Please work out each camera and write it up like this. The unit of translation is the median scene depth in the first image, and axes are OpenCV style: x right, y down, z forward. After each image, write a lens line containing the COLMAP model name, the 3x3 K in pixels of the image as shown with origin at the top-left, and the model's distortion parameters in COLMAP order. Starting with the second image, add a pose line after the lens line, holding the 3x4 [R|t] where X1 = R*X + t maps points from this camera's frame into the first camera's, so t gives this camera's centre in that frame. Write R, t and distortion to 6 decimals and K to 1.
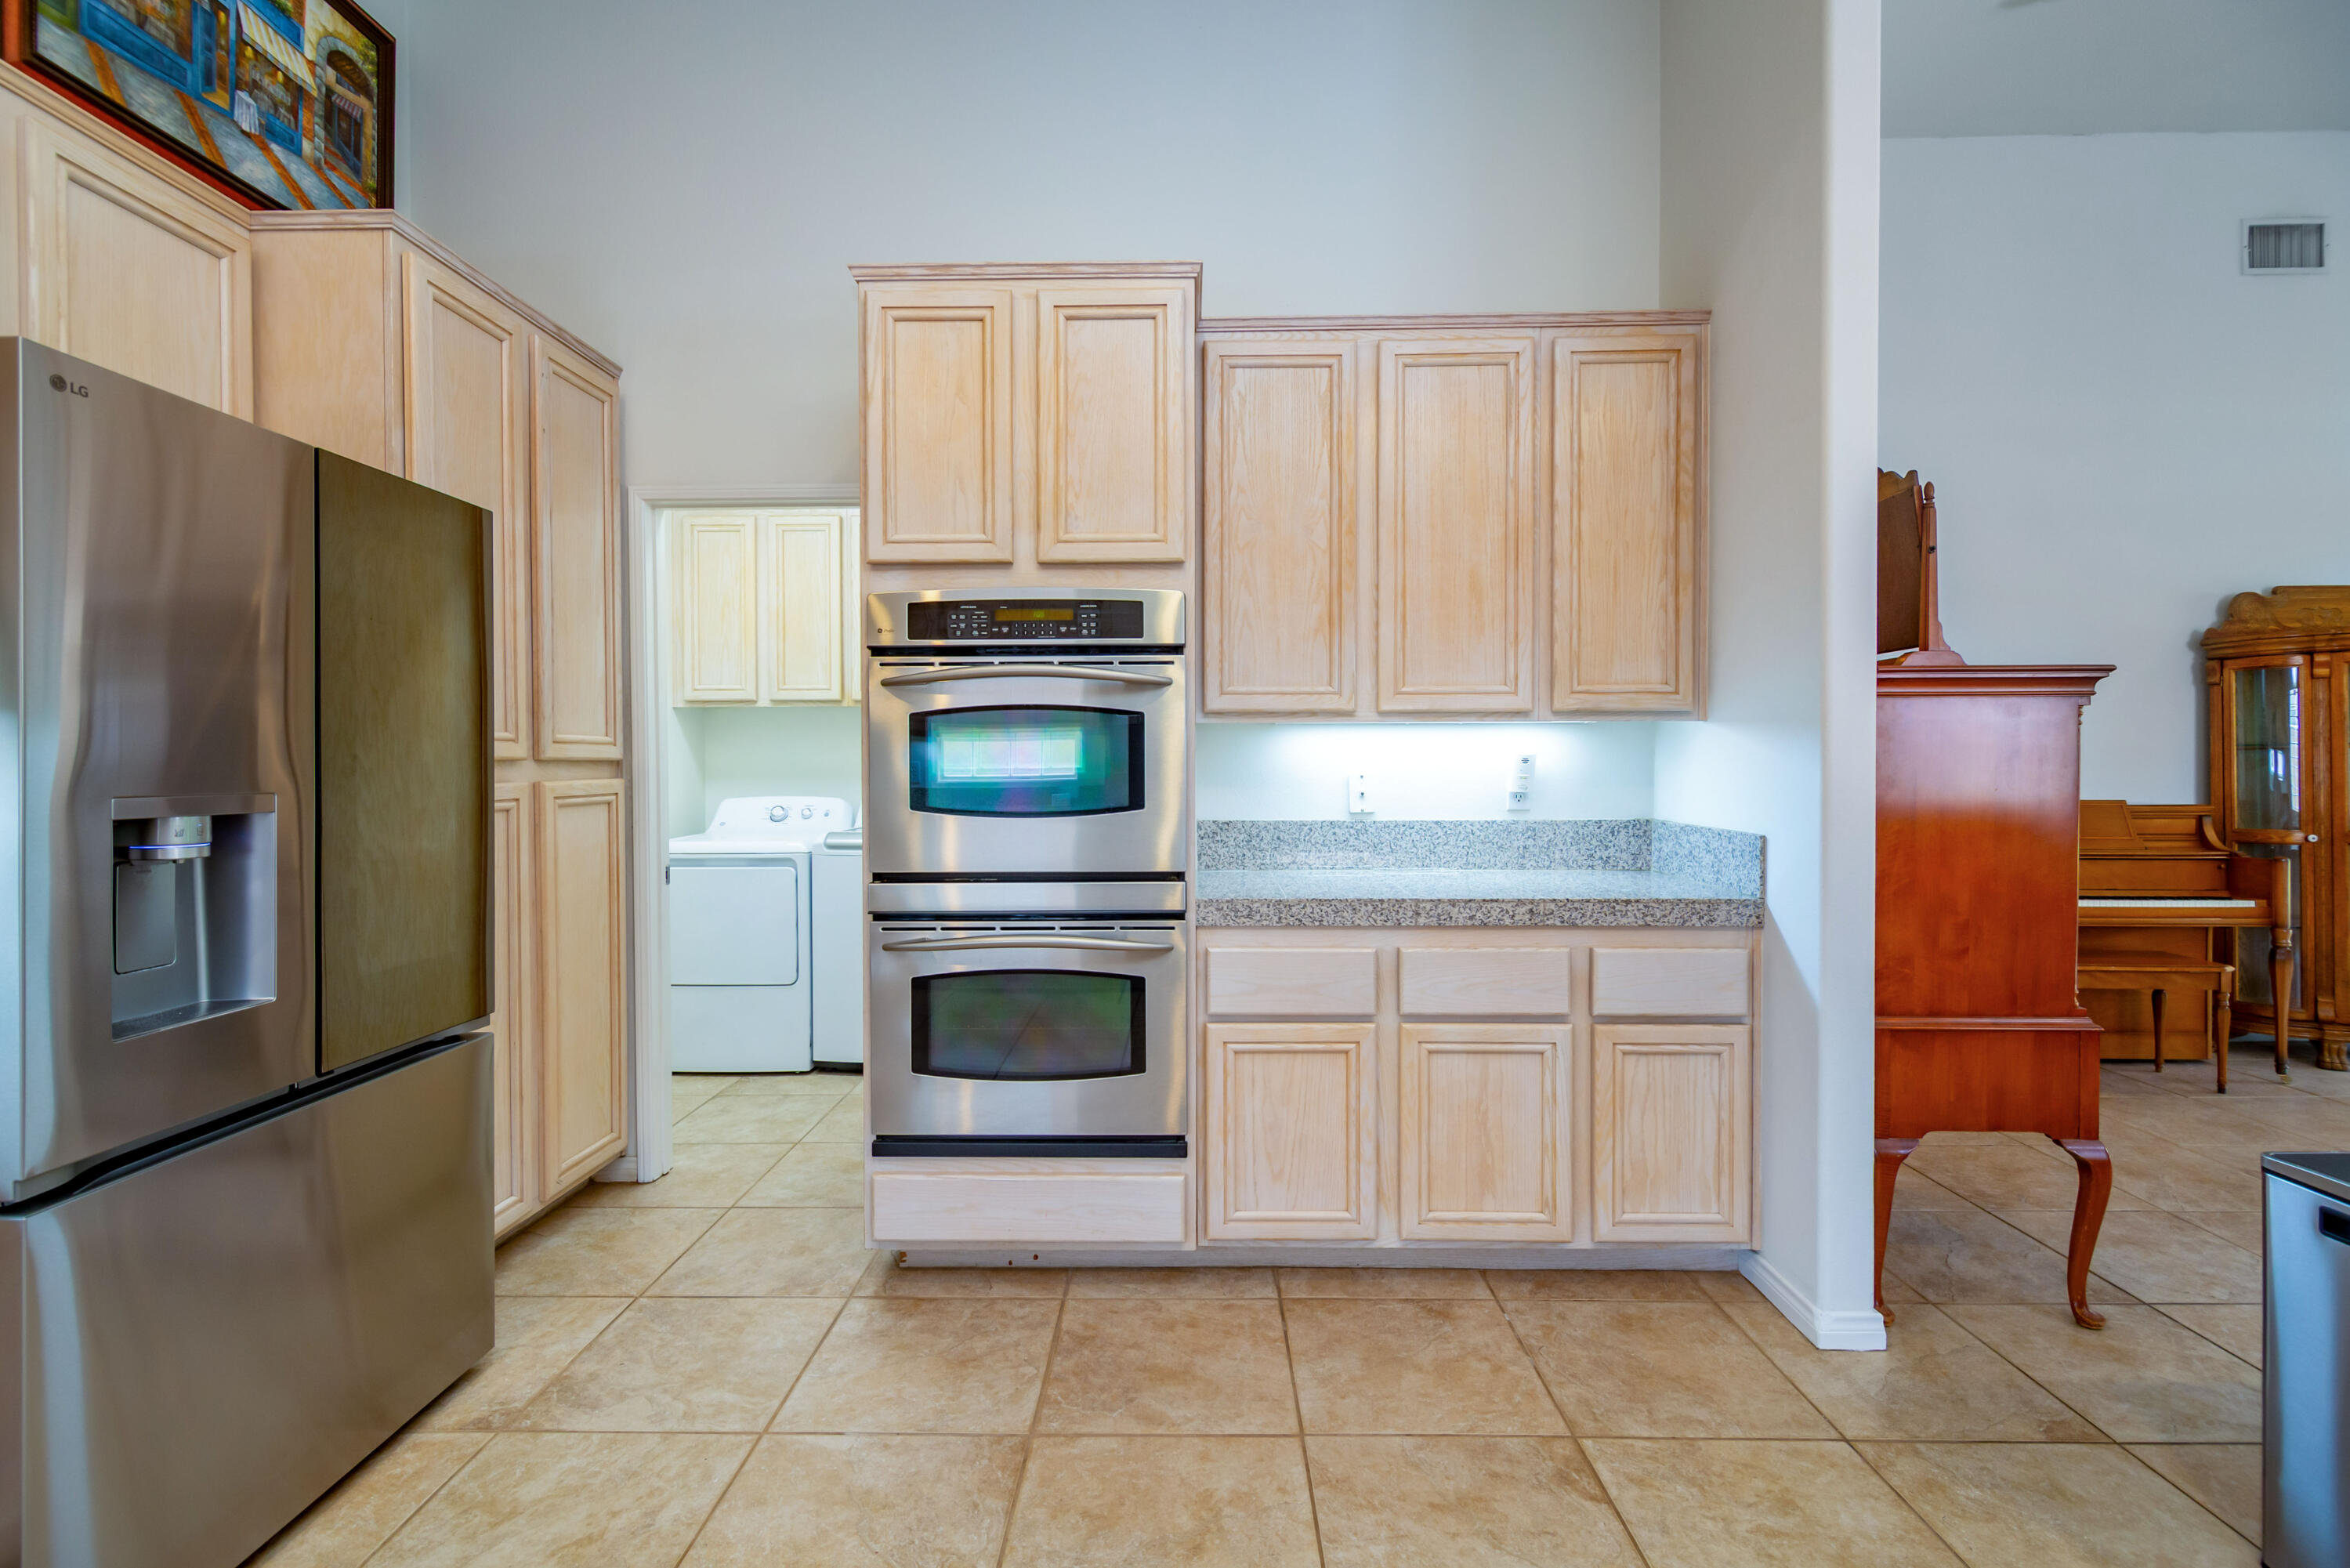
lens RADIAL K [[1080.3, 0, 1179.1], [0, 1080.3, 751.2], [0, 0, 1]] dist [0.013561, -0.001015]
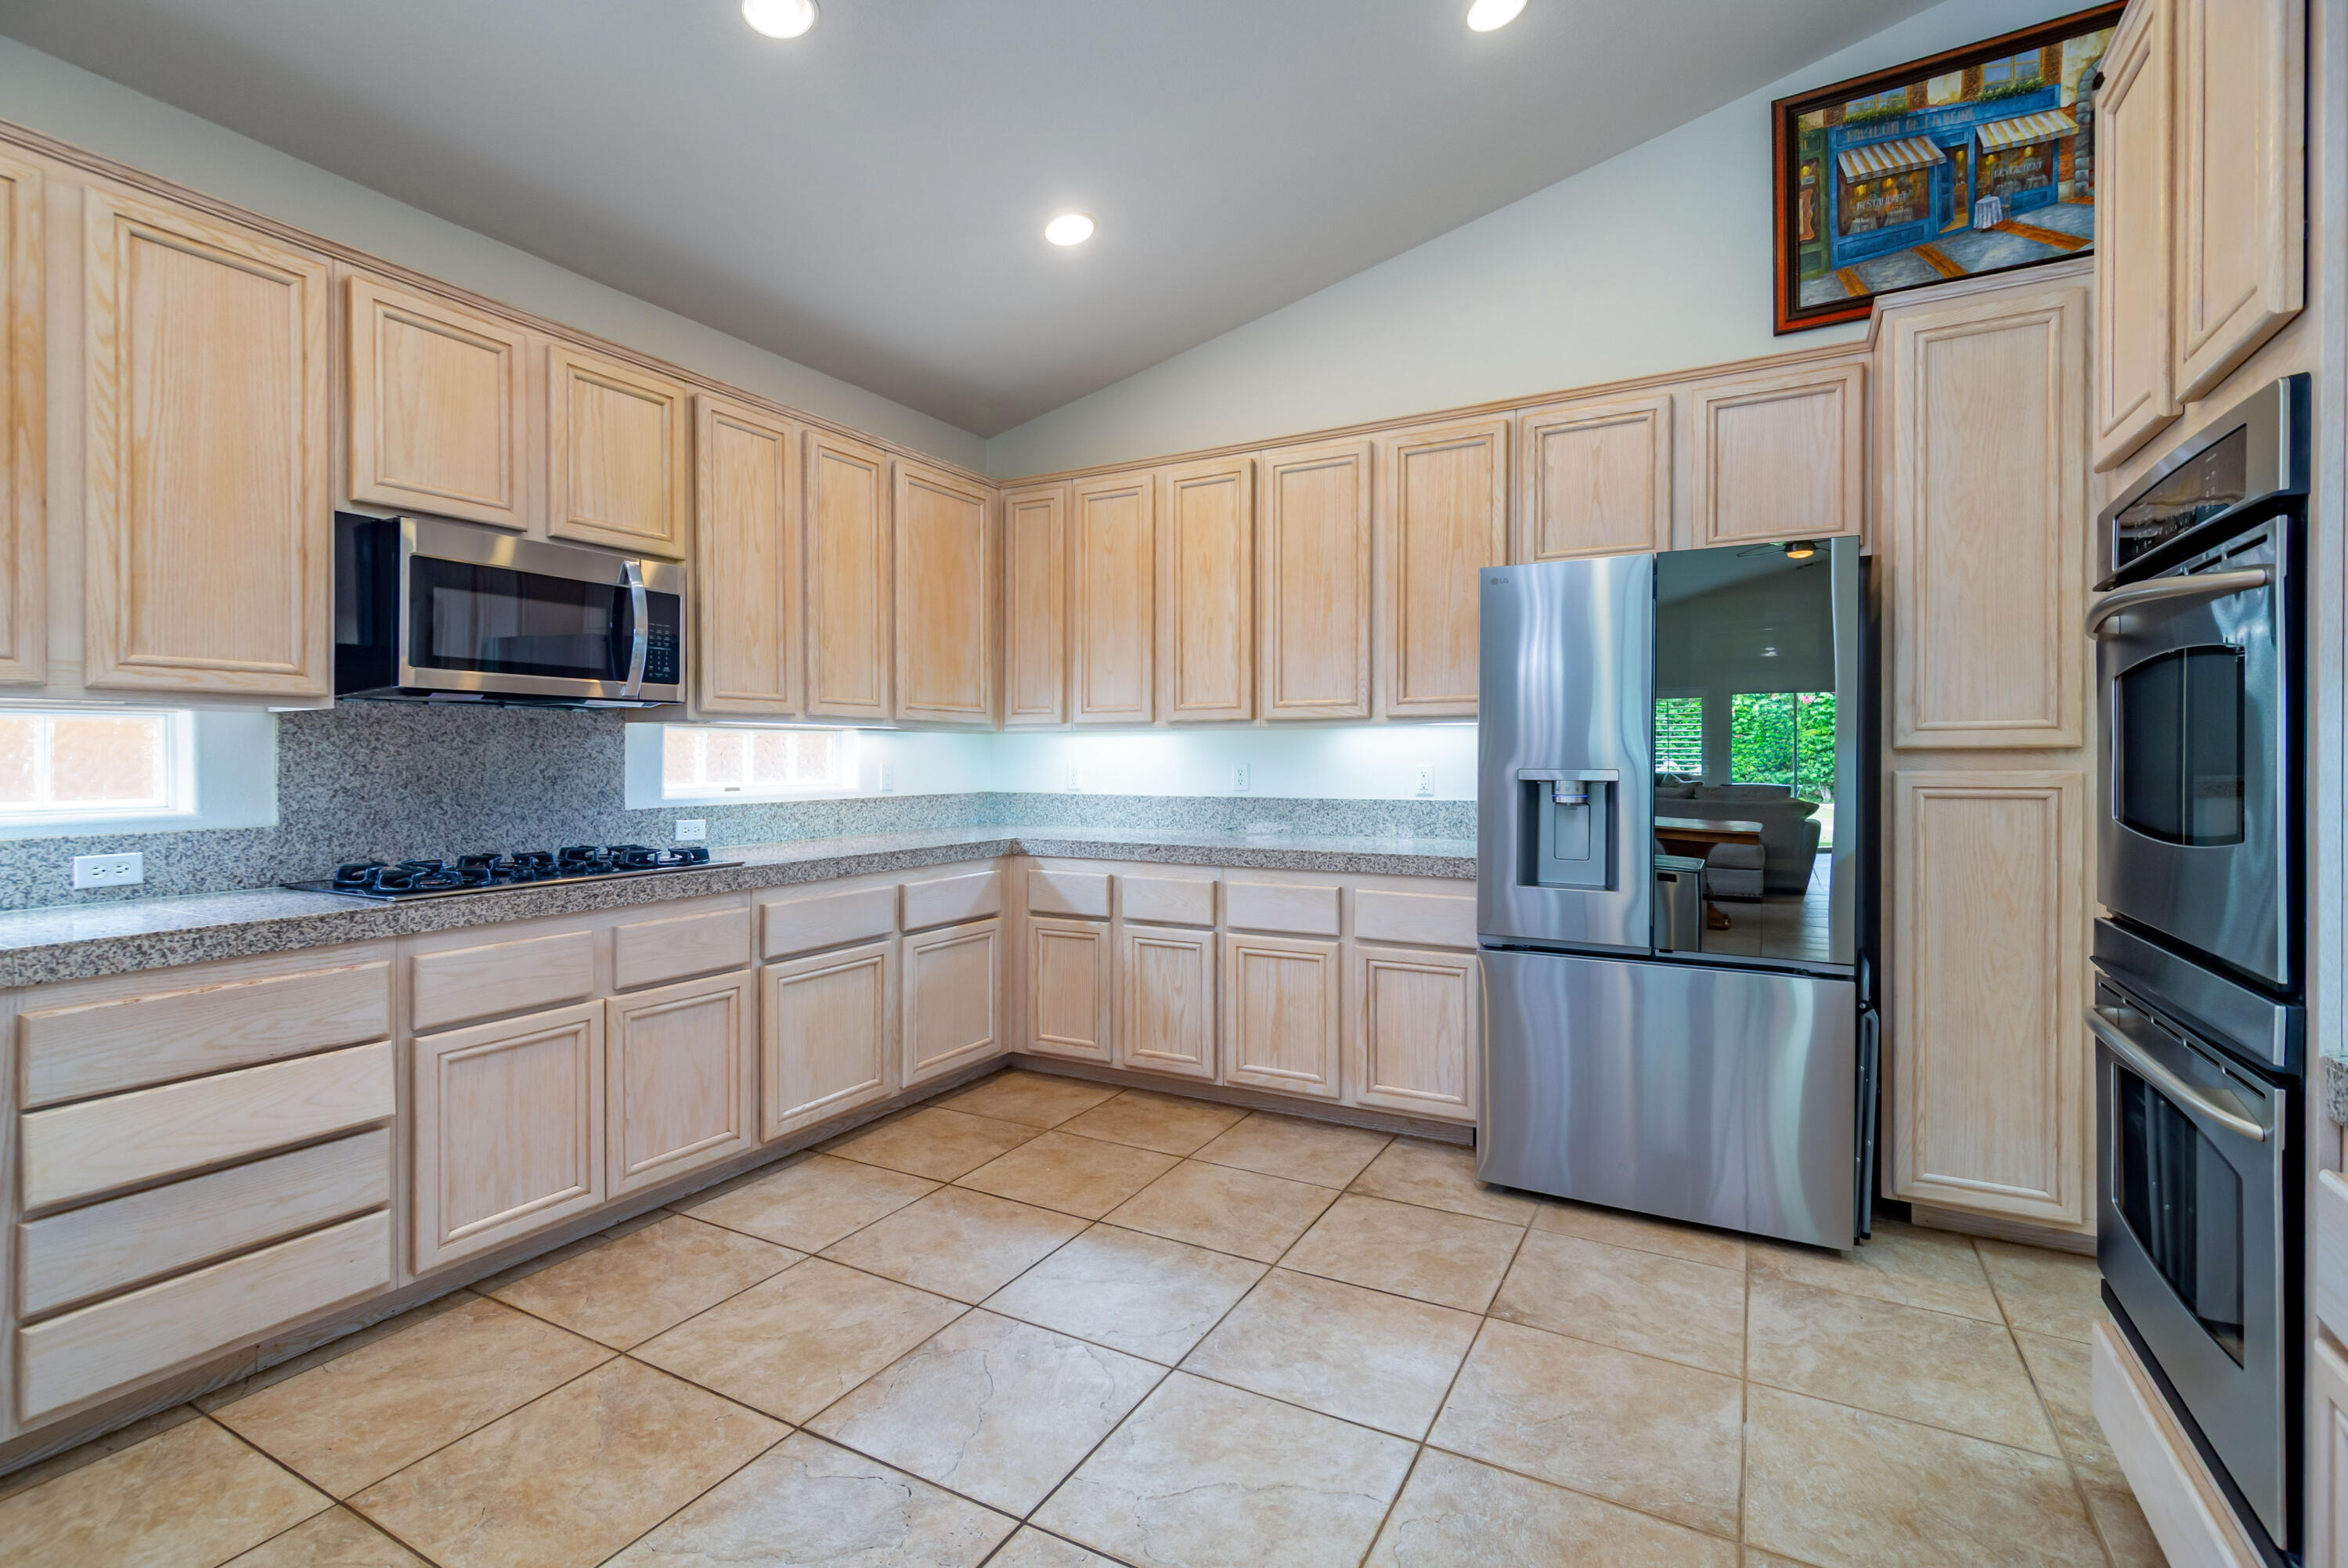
lens RADIAL K [[1070.3, 0, 1172.7], [0, 1070.3, 761.8], [0, 0, 1]] dist [0.003922, 0.000118]
pose [[-0.482464, 0.006600, -0.875891, 0.682181], [0.014656, 0.999892, -0.000538, 0.008633], [0.875793, -0.013096, -0.482509, 0.861373]]
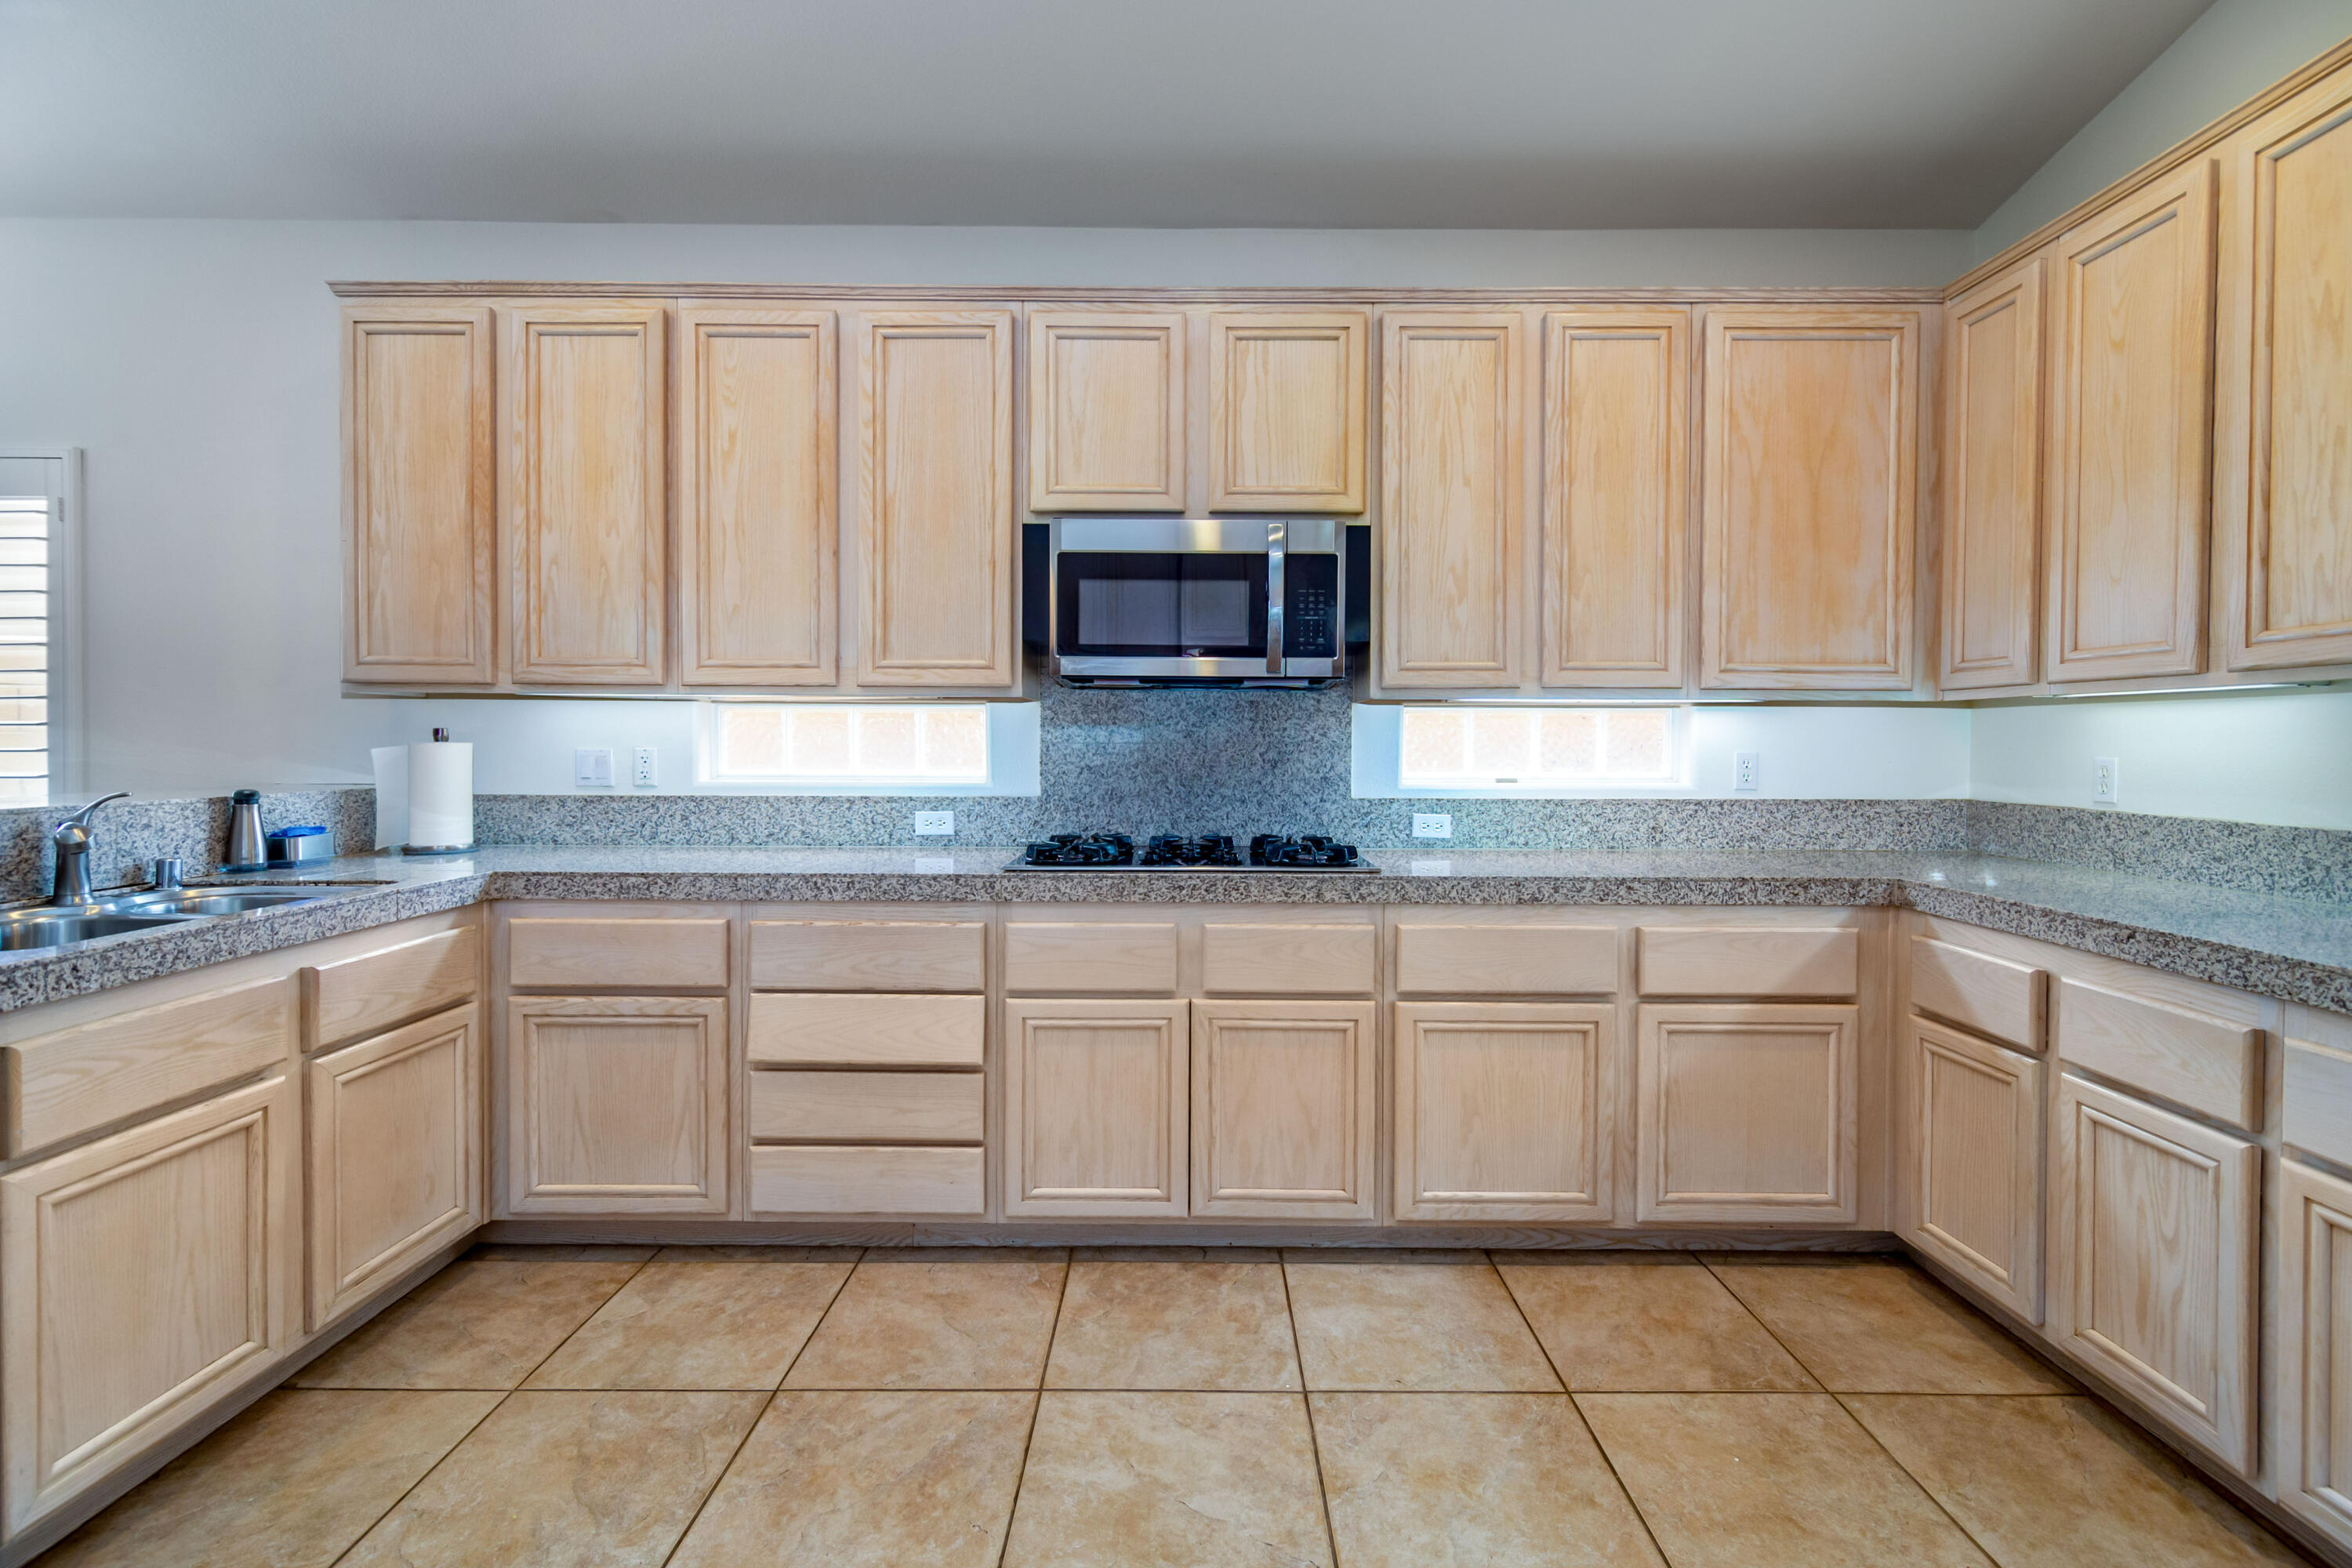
lens RADIAL K [[1093.0, 0, 1181.1], [0, 1093.0, 750.5], [0, 0, 1]] dist [0.004986, -0.000081]
pose [[-0.999993, -0.002337, -0.002953, -0.005289], [-0.002327, 0.999991, -0.003407, 0.008461], [0.002961, -0.003400, -0.999990, 0.861478]]
